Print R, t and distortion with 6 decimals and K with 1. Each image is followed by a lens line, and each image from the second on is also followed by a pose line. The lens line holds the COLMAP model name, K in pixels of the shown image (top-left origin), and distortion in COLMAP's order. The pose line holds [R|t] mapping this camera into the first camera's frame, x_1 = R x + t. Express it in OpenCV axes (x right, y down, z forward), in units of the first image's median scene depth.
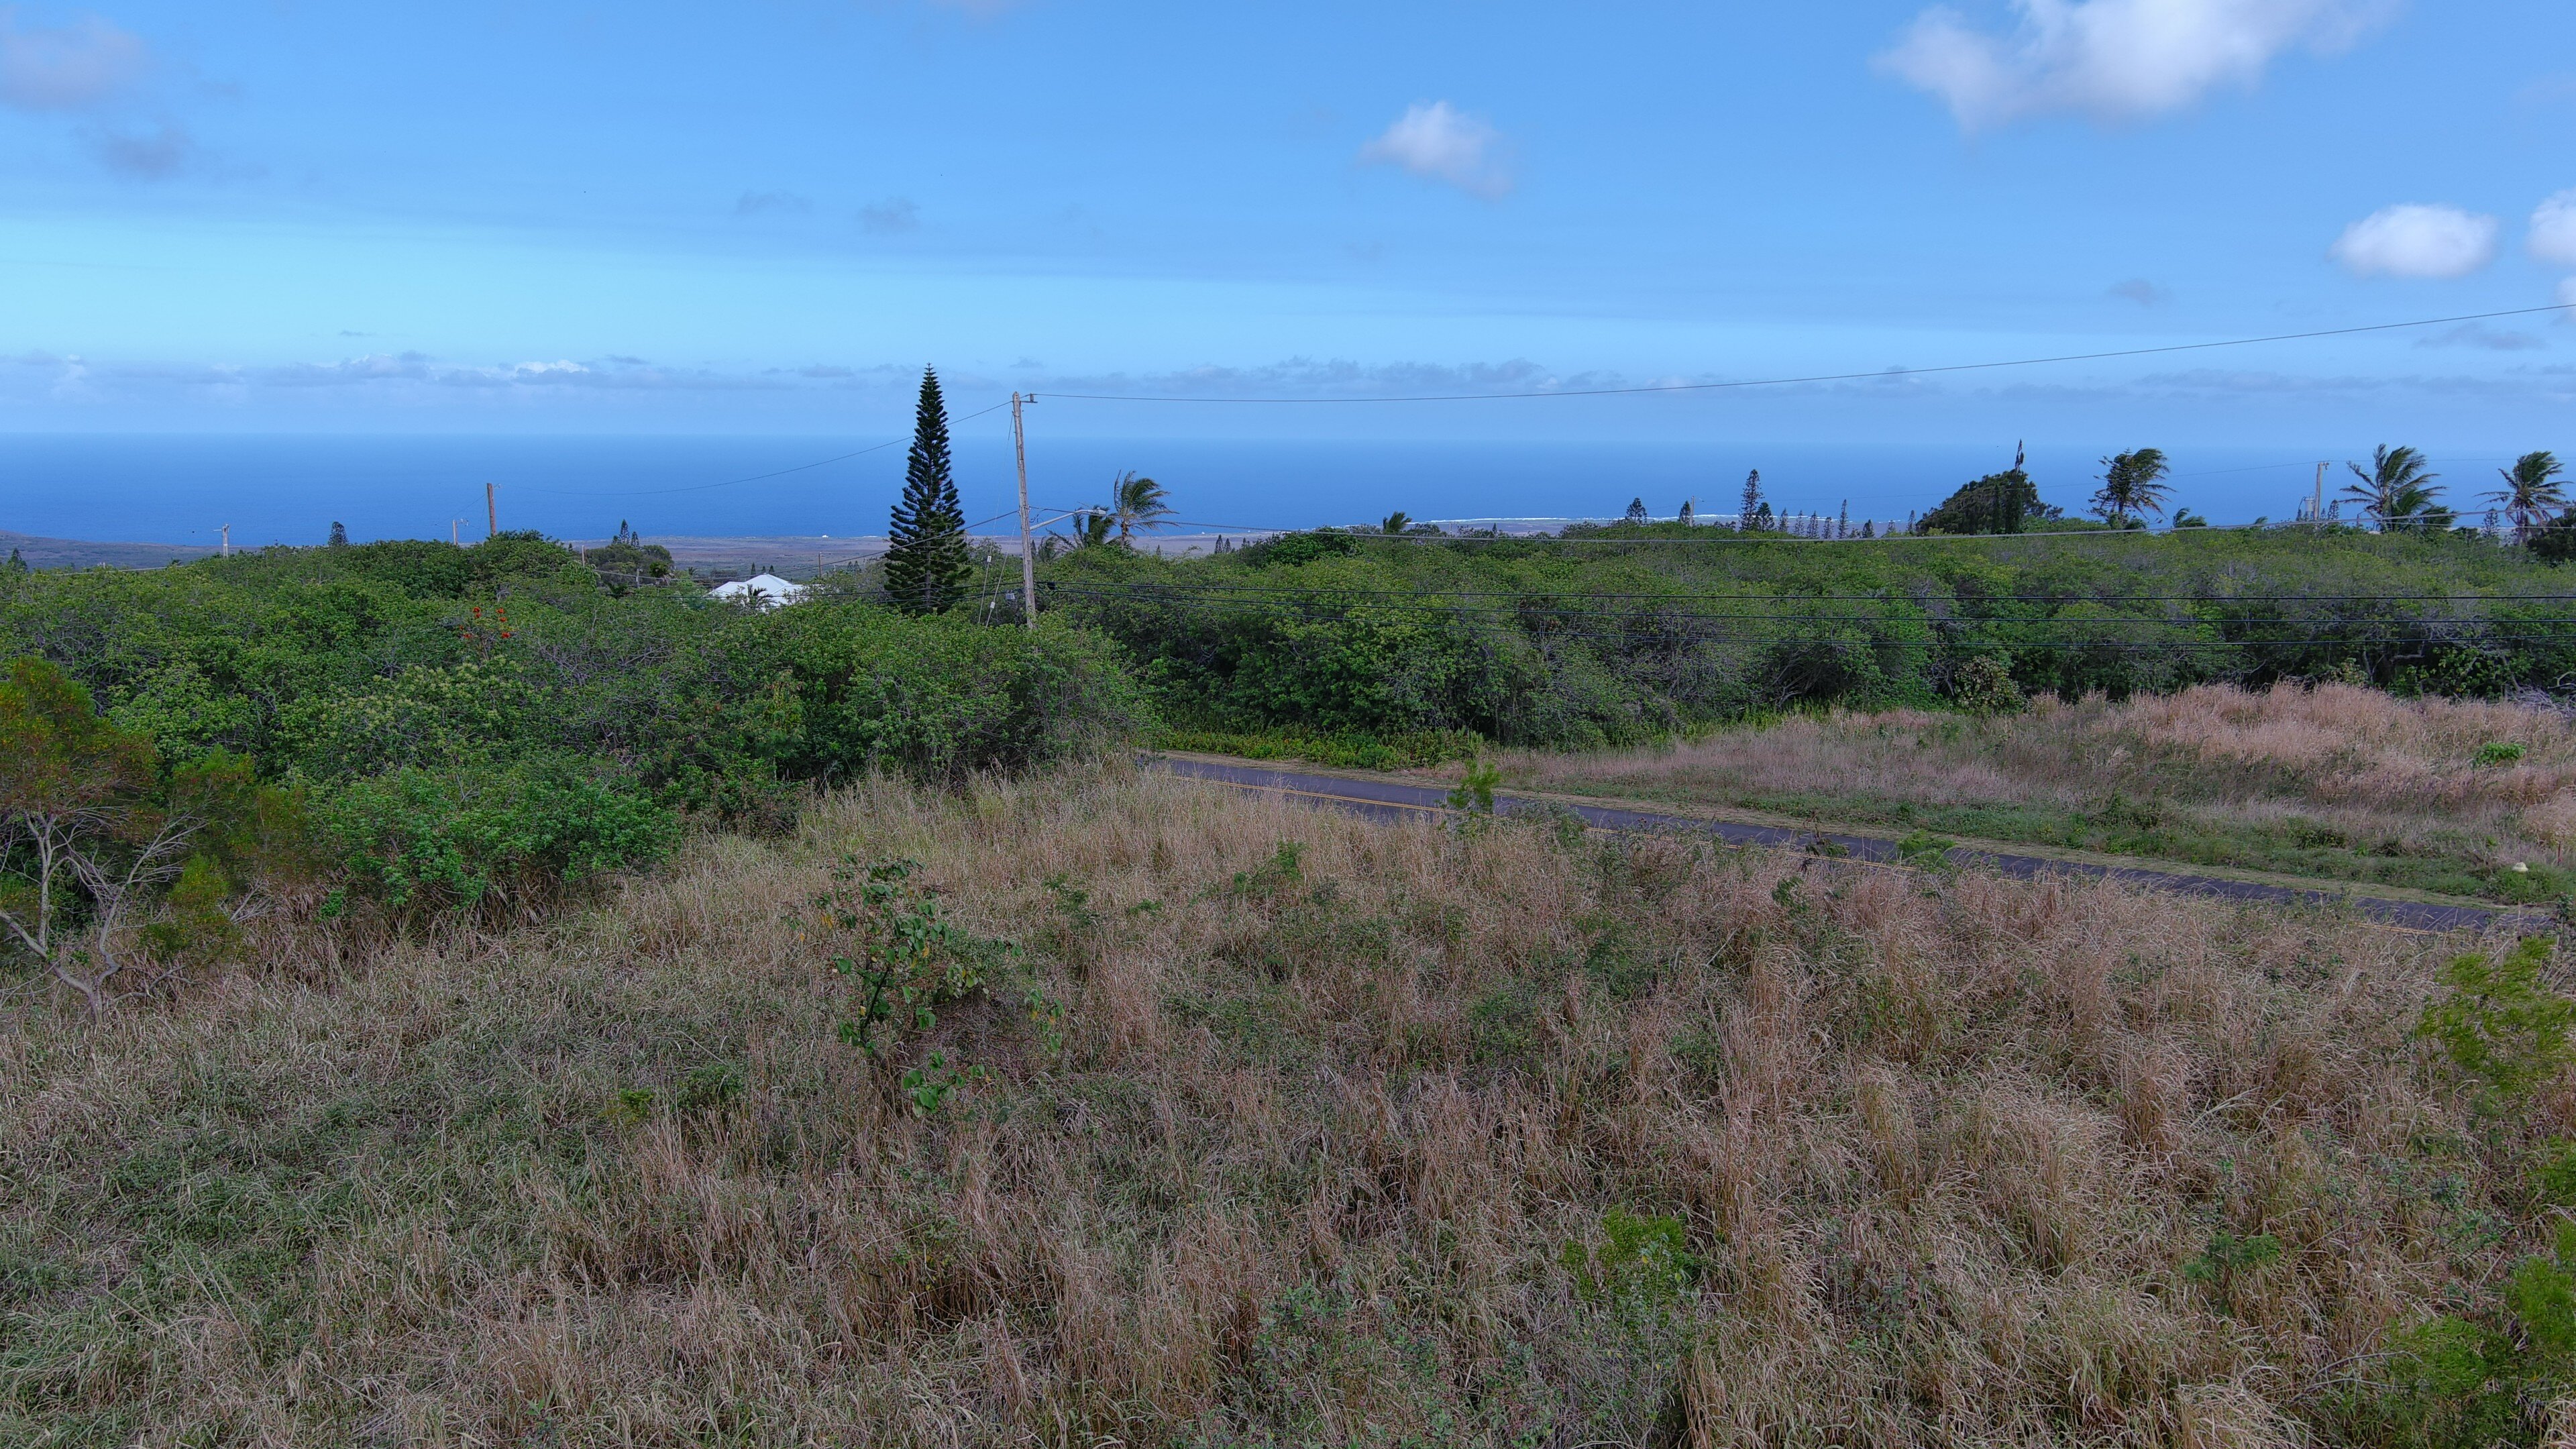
lens RADIAL K [[2014.3, 0, 1290.9], [0, 2014.3, 735.7], [0, 0, 1]] dist [0.040856, -0.039540]
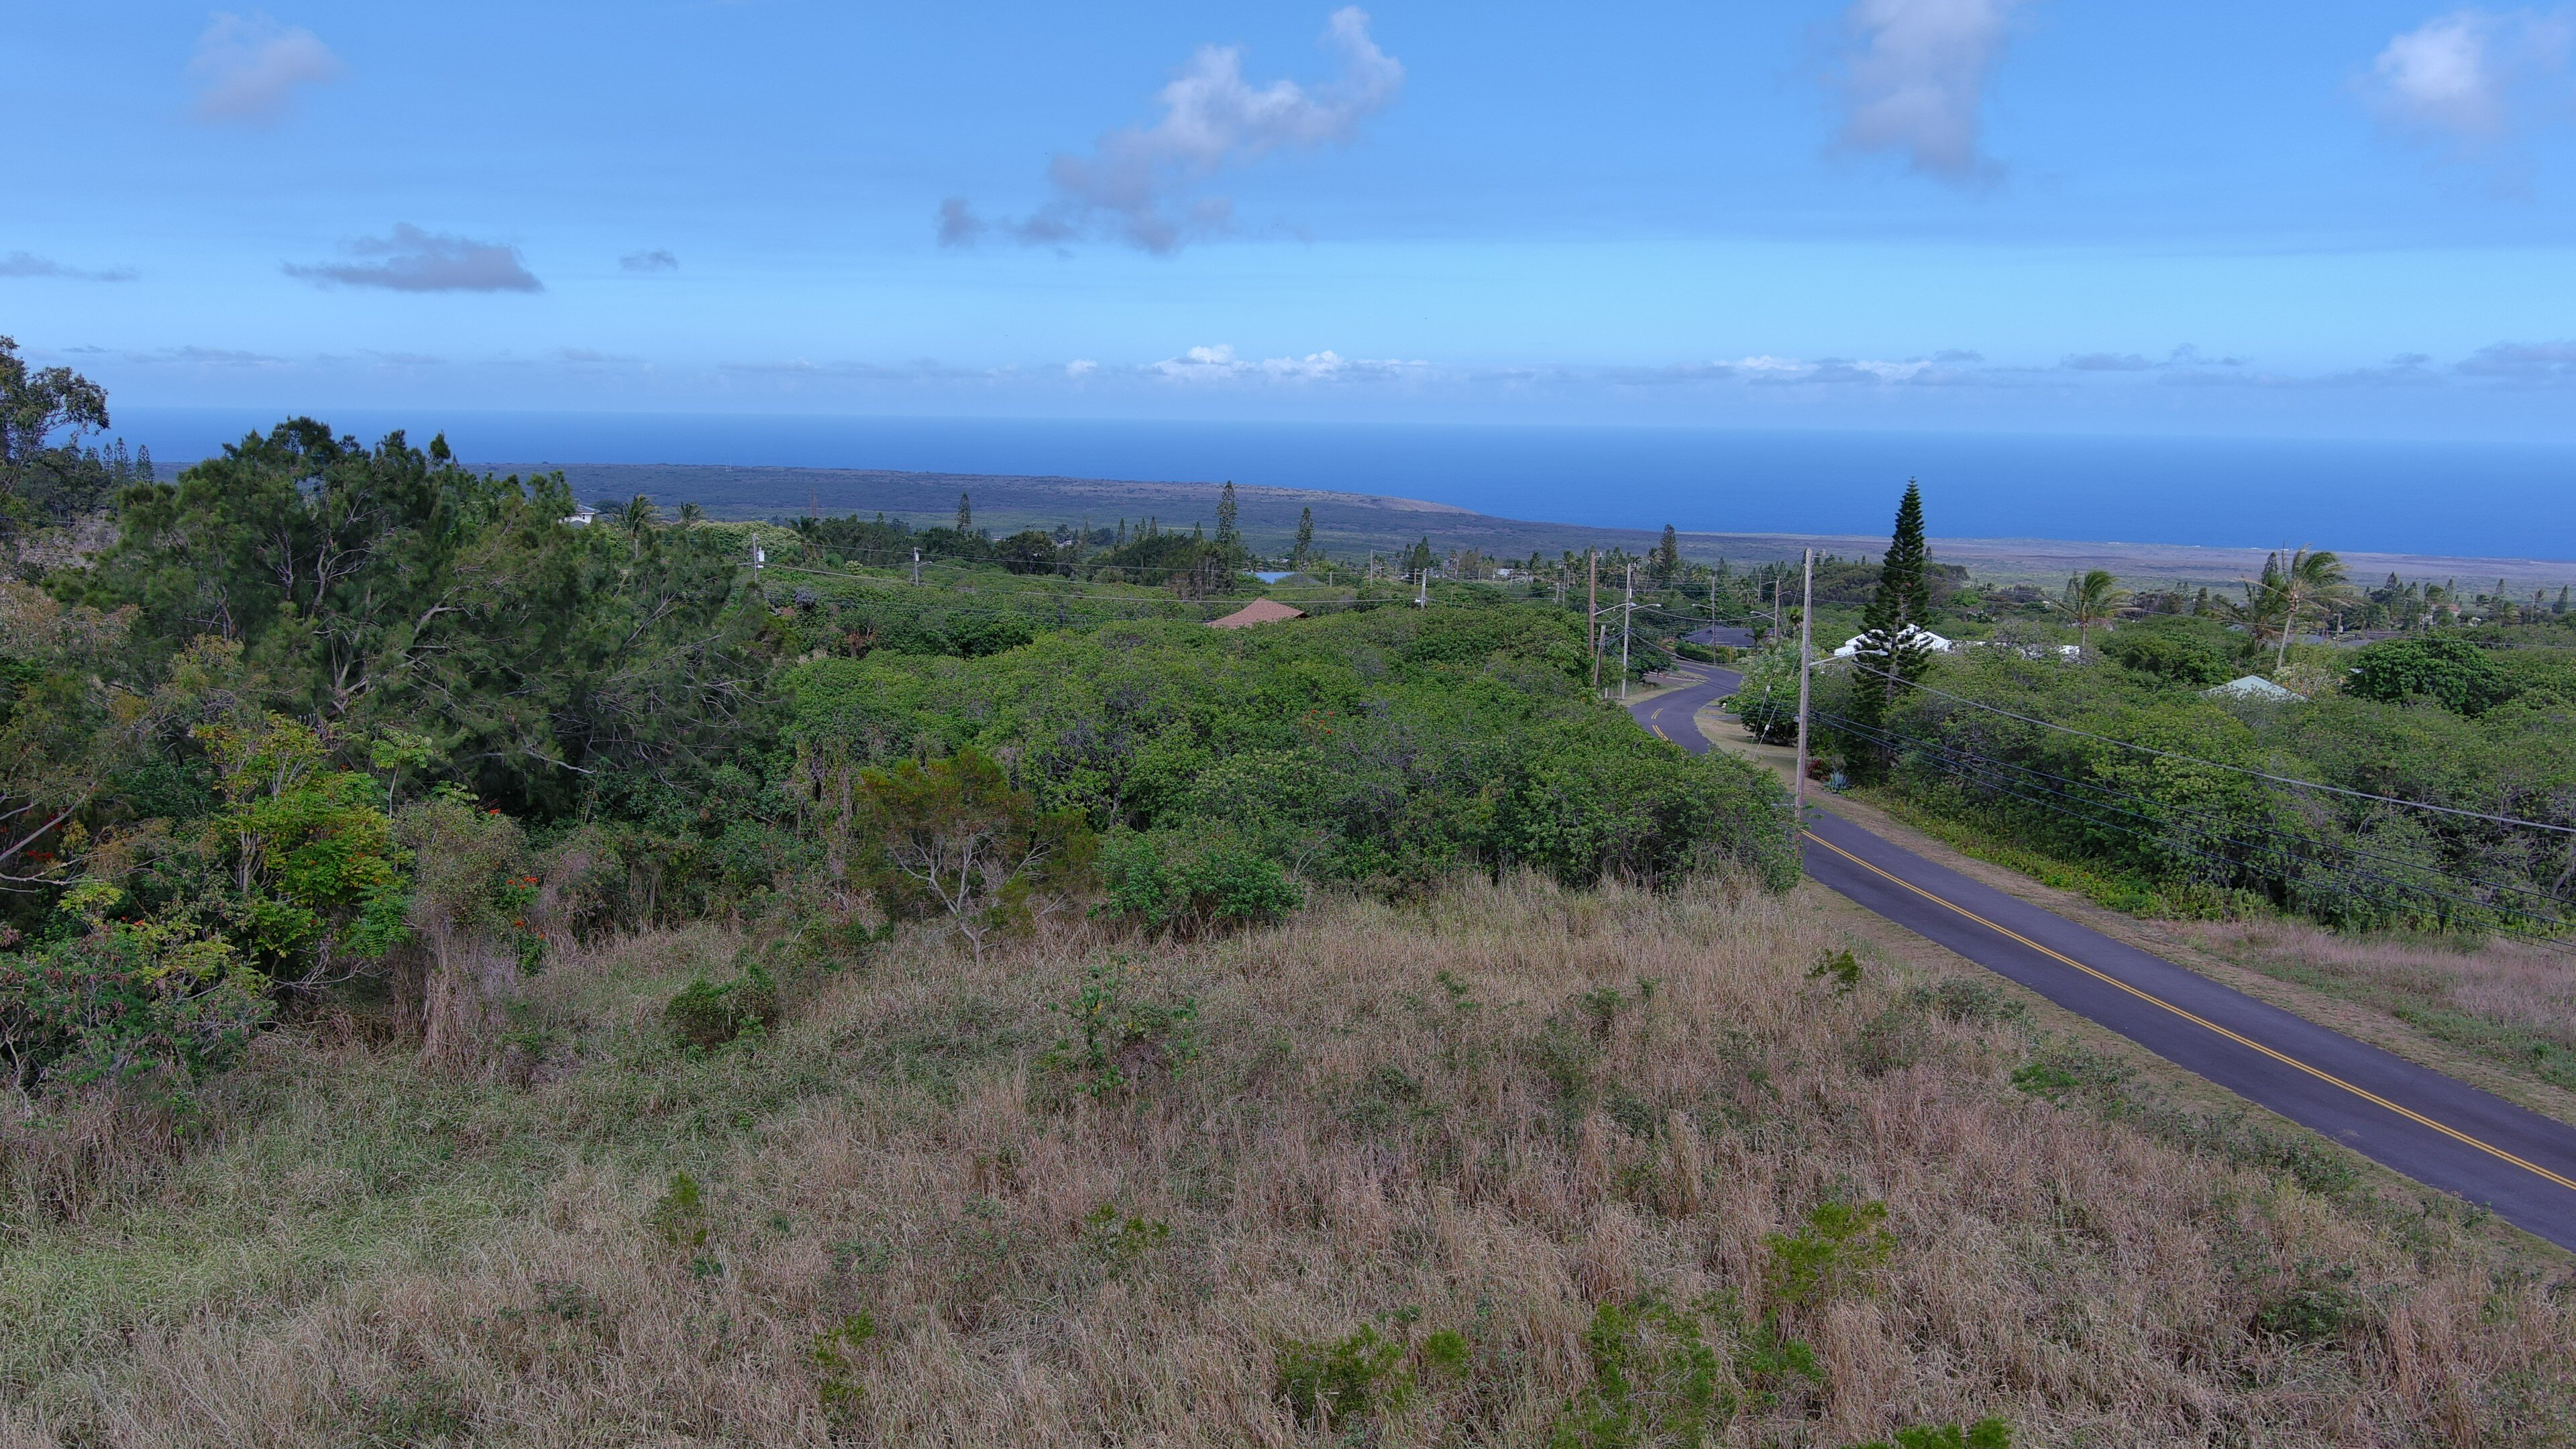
lens RADIAL K [[2014.3, 0, 1284.2], [0, 2014.3, 739.4], [0, 0, 1]] dist [0.040856, -0.039540]
pose [[0.794901, 0.107497, -0.597140, 0.375506], [-0.106120, 0.993642, 0.037610, -0.080790], [0.597387, 0.033472, 0.801255, -0.133758]]
